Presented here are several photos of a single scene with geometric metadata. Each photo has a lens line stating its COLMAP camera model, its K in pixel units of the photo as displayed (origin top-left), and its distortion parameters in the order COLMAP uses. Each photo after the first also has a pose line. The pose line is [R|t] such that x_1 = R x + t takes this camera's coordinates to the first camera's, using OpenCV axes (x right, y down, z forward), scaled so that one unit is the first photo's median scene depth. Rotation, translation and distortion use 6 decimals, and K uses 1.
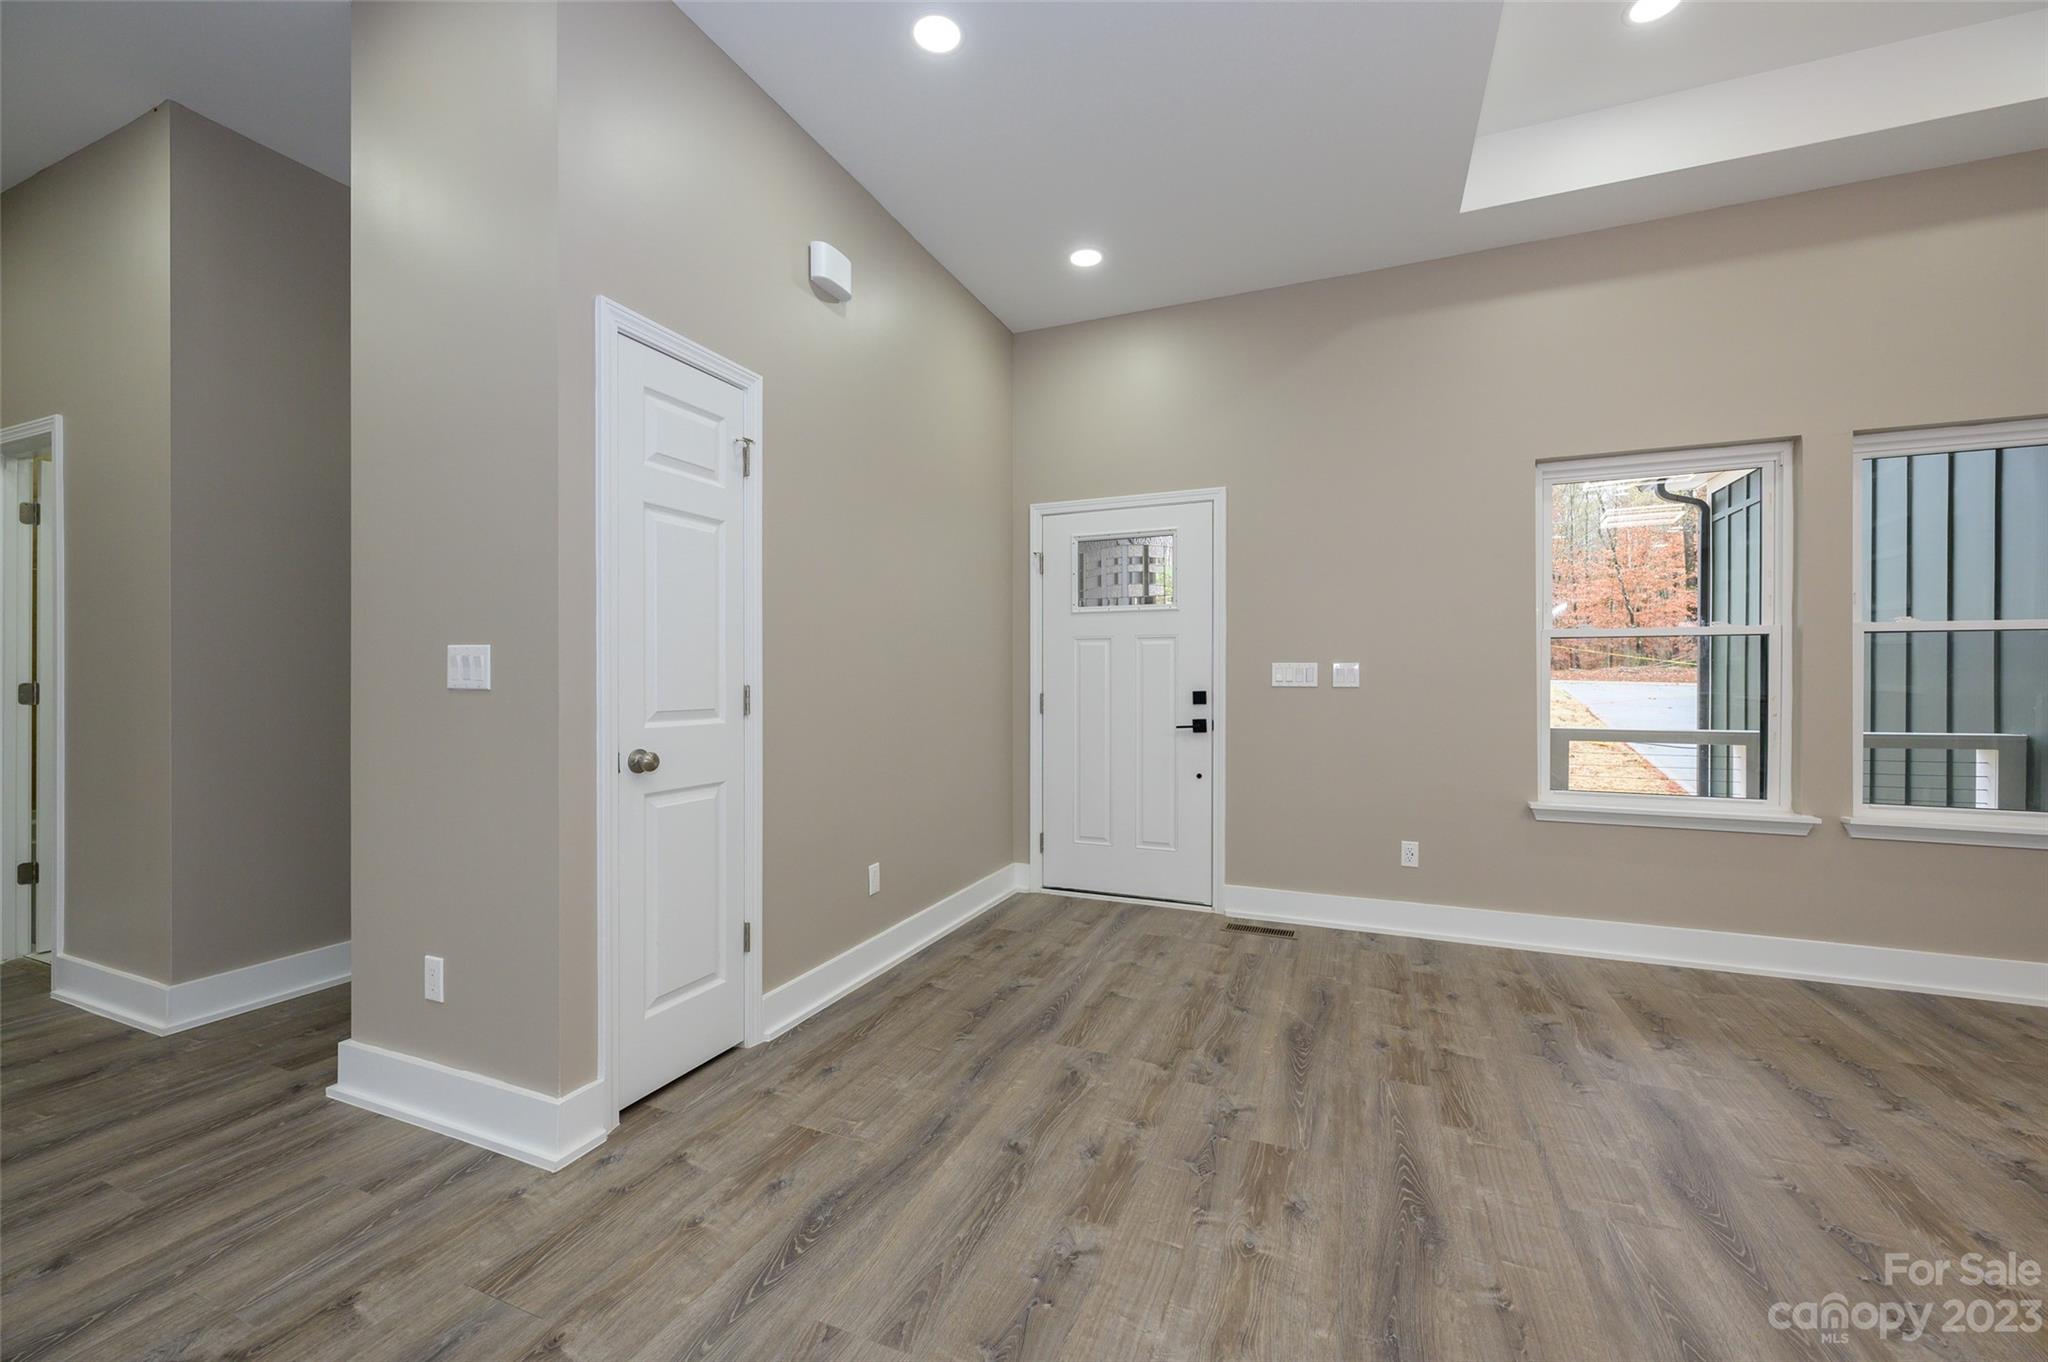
lens RADIAL K [[810.4, 0, 1018.8], [0, 810.4, 681.7], [0, 0, 1]] dist [0.001595, -0.001077]
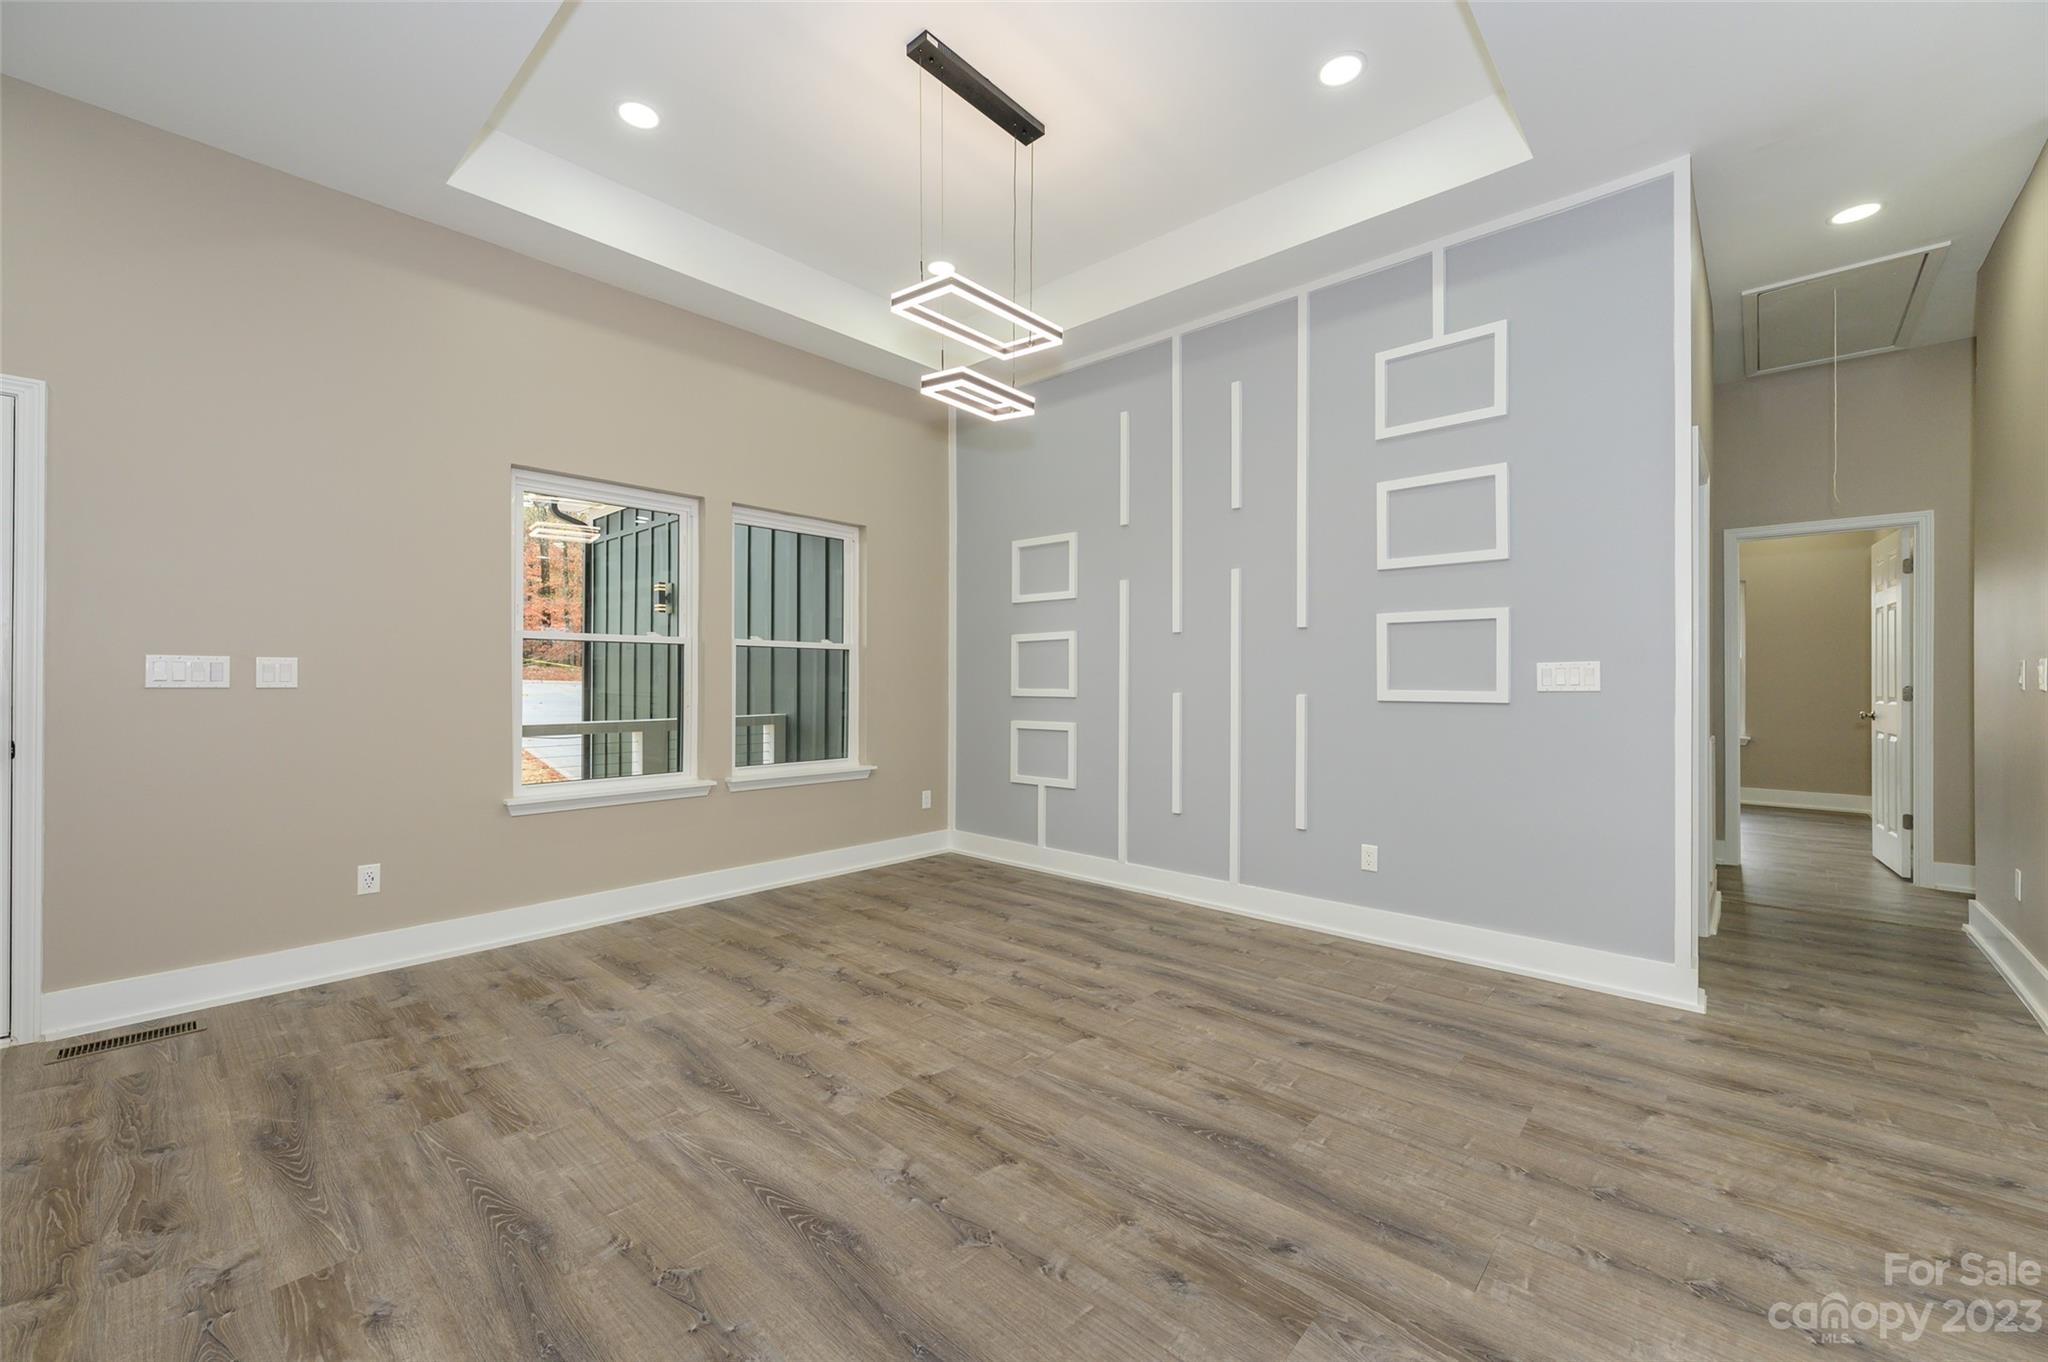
lens RADIAL K [[810.4, 0, 1026.1], [0, 810.4, 672.8], [0, 0, 1]] dist [0.001595, -0.001077]
pose [[0.330178, 0.008538, 0.943880, -0.136380], [-0.000440, 0.999960, -0.008891, -0.001447], [-0.943919, 0.002520, 0.330169, 0.060167]]
